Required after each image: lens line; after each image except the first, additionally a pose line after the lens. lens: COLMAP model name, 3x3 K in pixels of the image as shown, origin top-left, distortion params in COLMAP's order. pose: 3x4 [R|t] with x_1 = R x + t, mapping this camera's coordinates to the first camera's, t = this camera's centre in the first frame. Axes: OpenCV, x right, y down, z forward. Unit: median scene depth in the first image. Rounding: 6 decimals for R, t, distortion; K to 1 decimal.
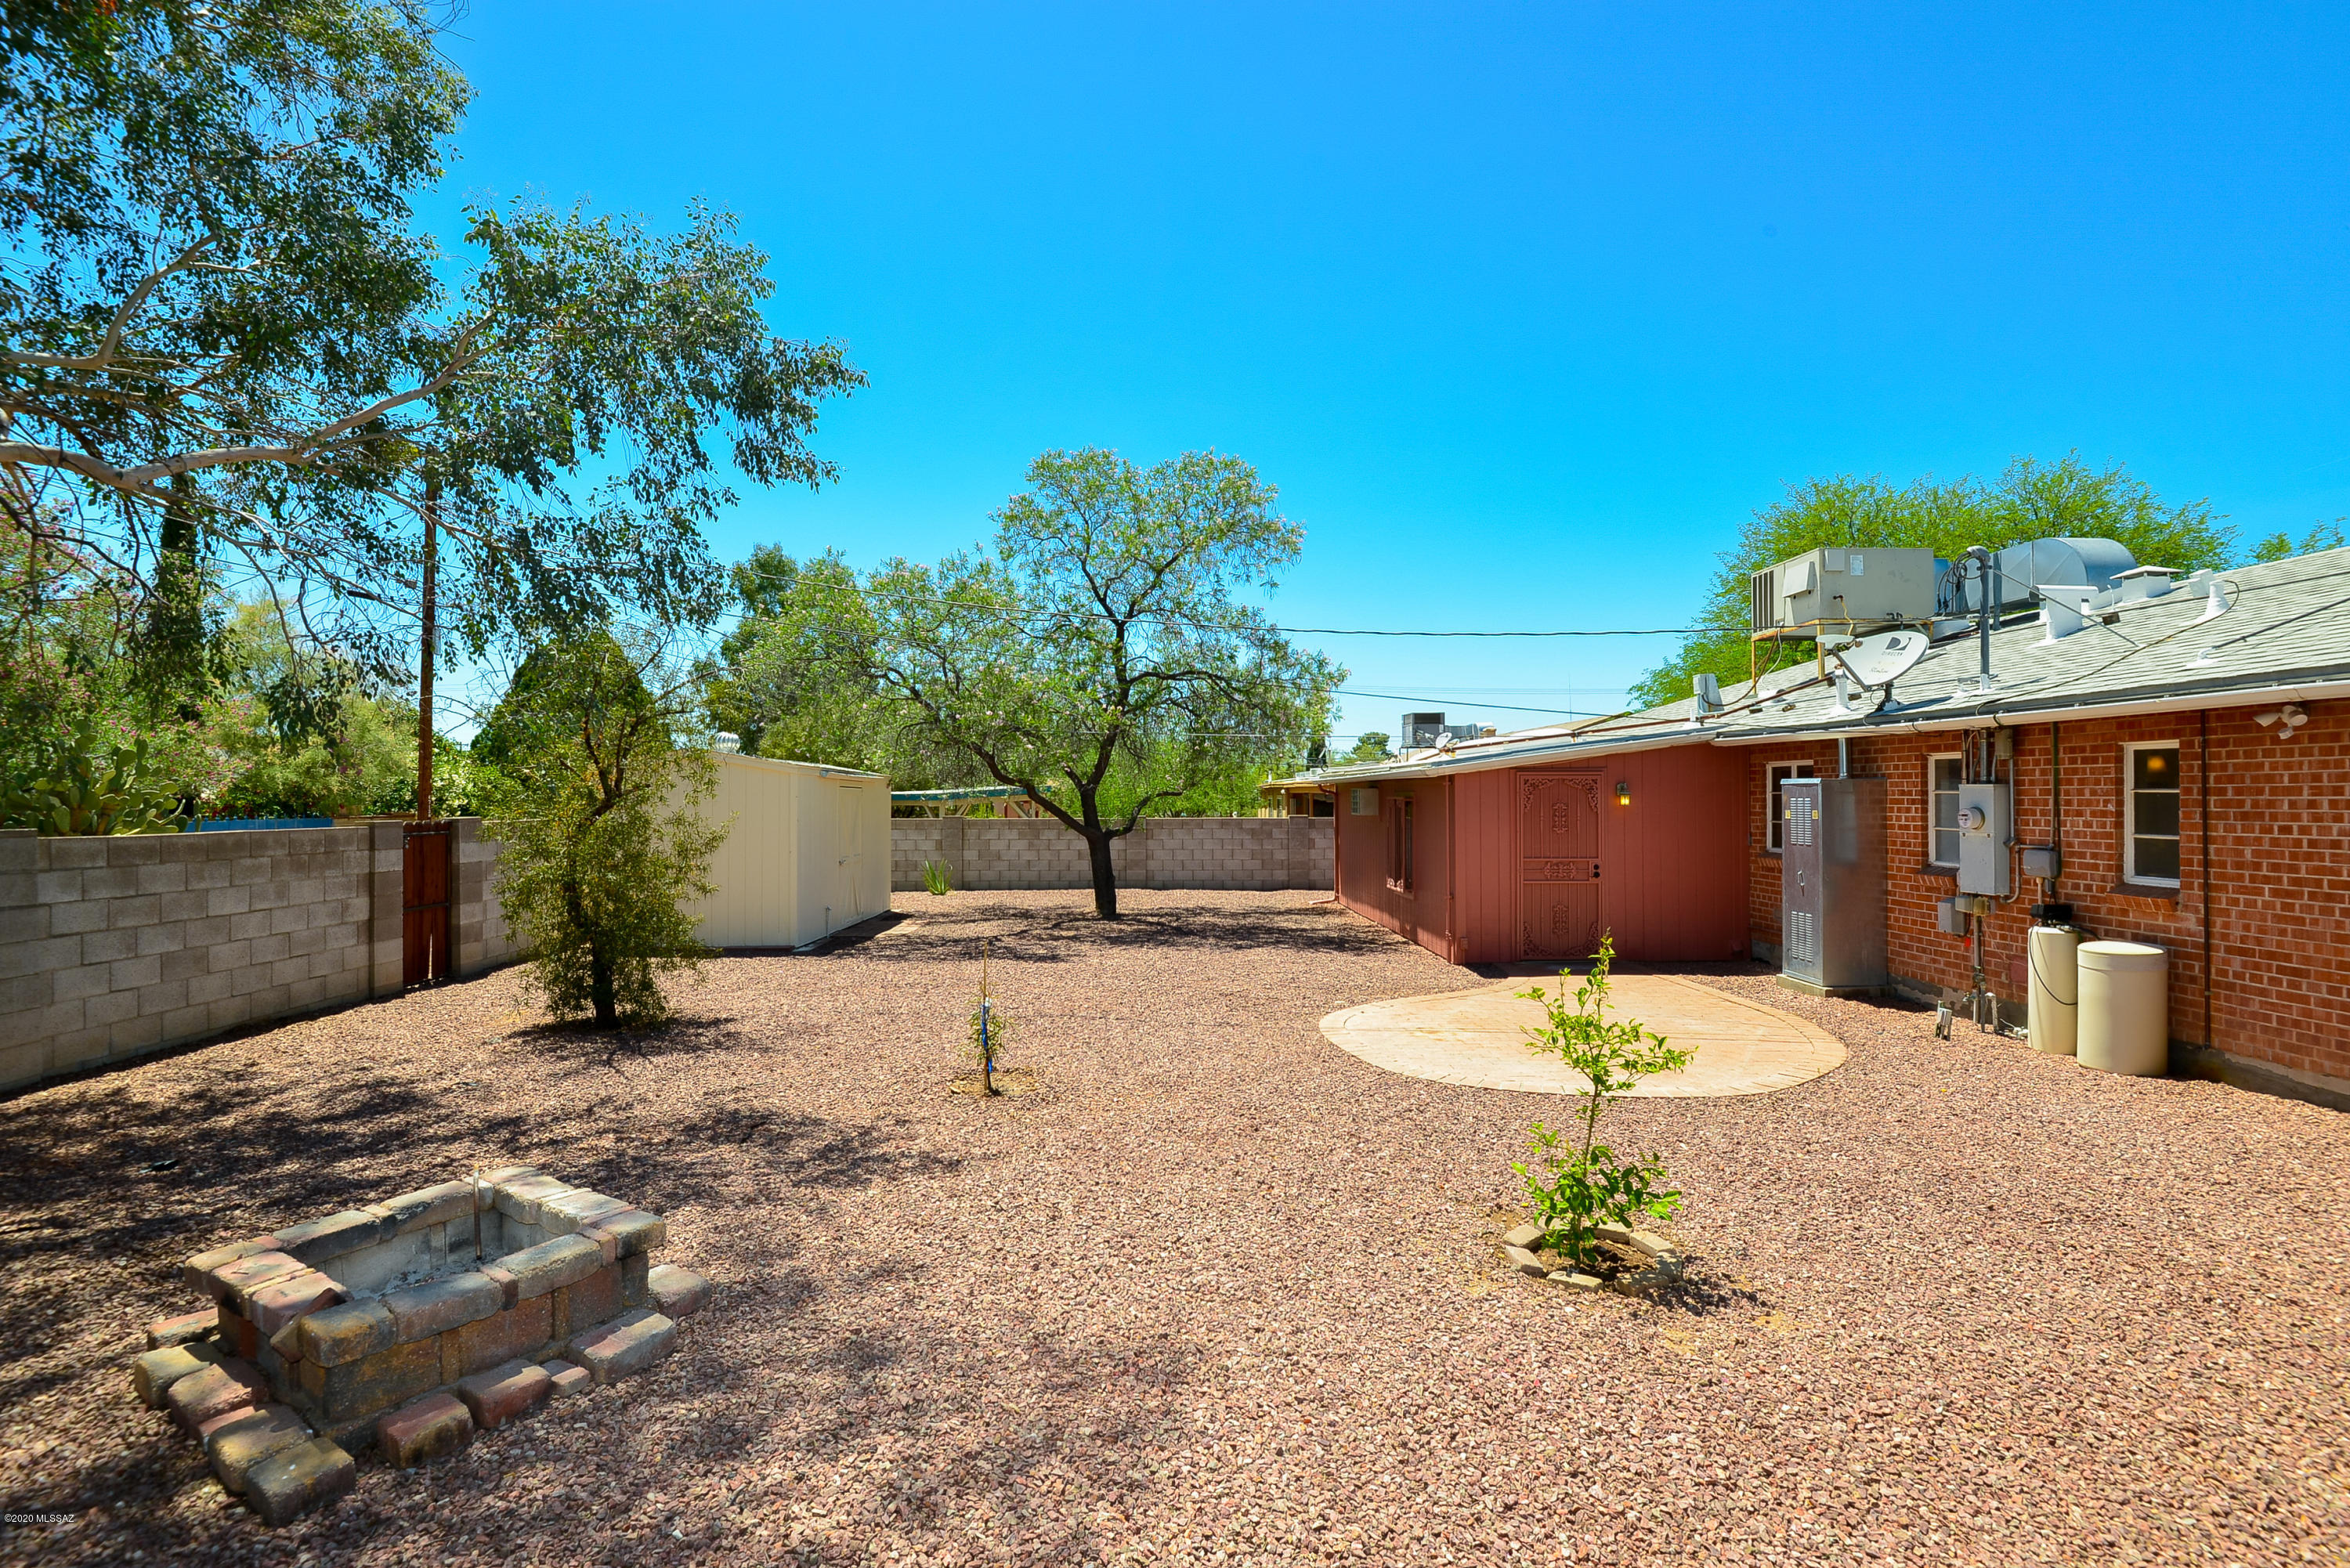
lens RADIAL K [[1103.4, 0, 1175.0], [0, 1103.4, 784.0], [0, 0, 1]] dist [-0.013119, -0.006587]
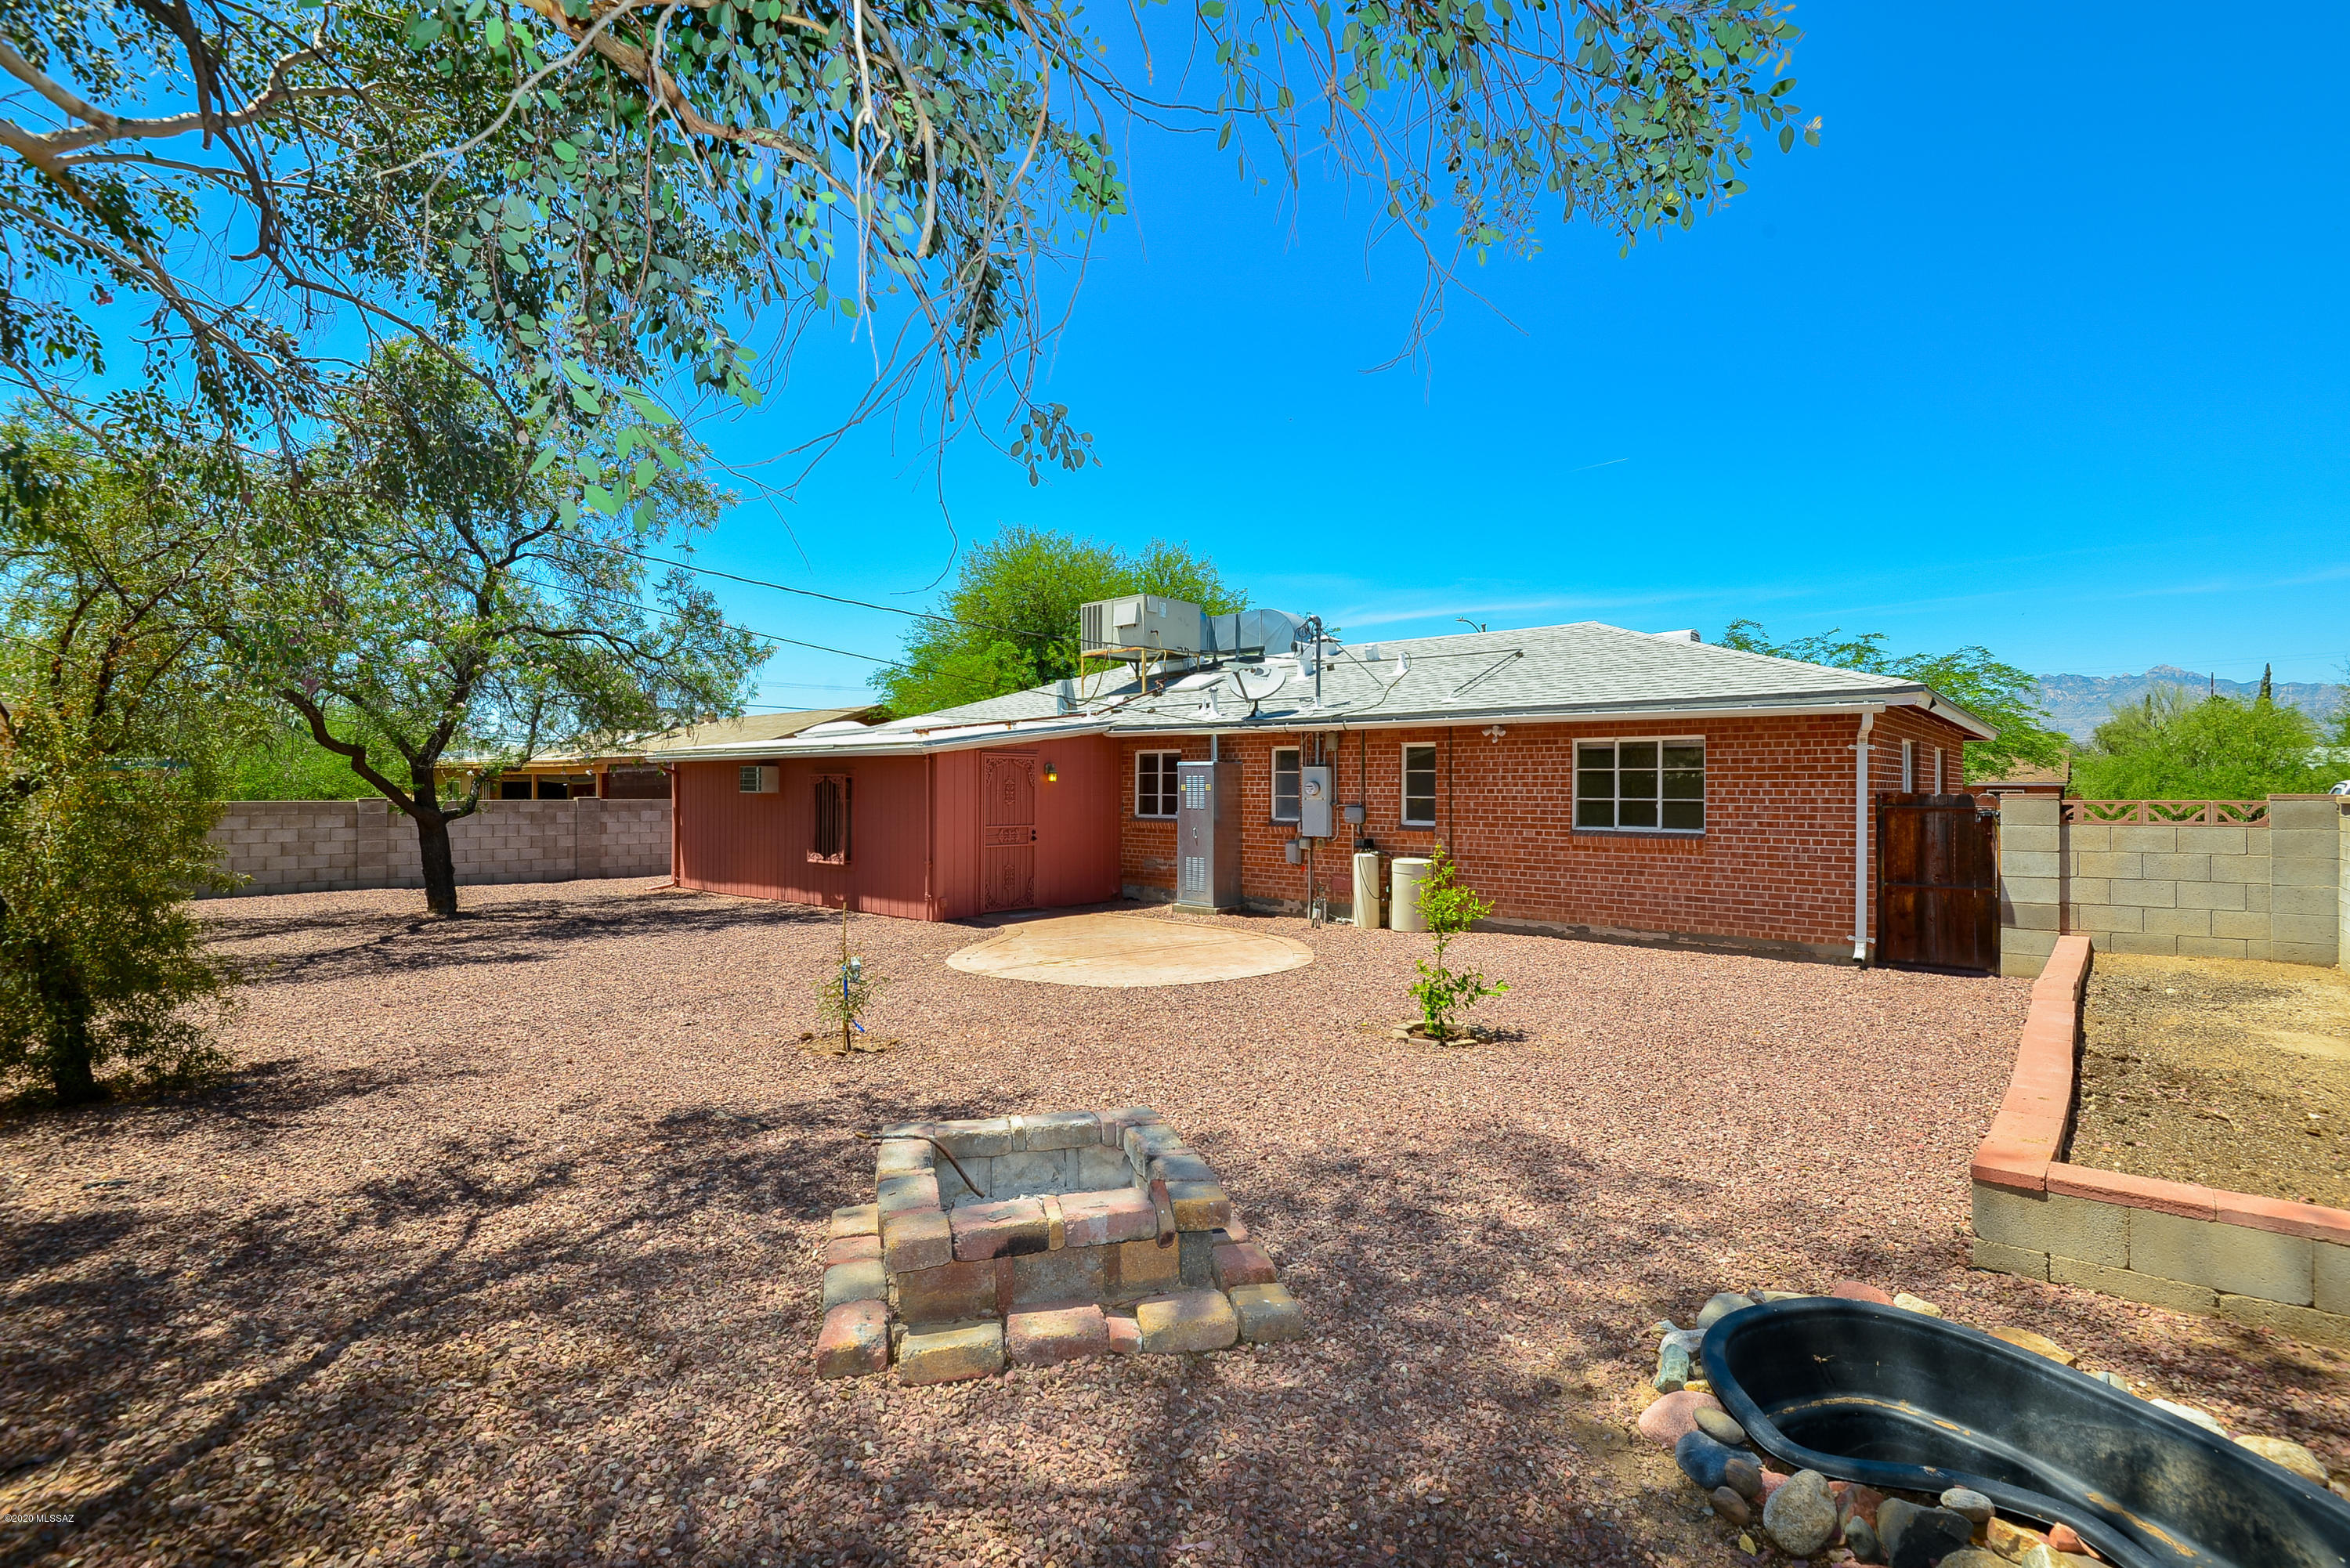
lens RADIAL K [[1103.4, 0, 1175.0], [0, 1103.4, 784.0], [0, 0, 1]] dist [-0.013119, -0.006587]
pose [[0.660451, 0.007680, 0.750830, -0.562162], [-0.012389, 0.999923, 0.000670, 0.025129], [-0.750767, -0.009744, 0.660495, 0.097196]]
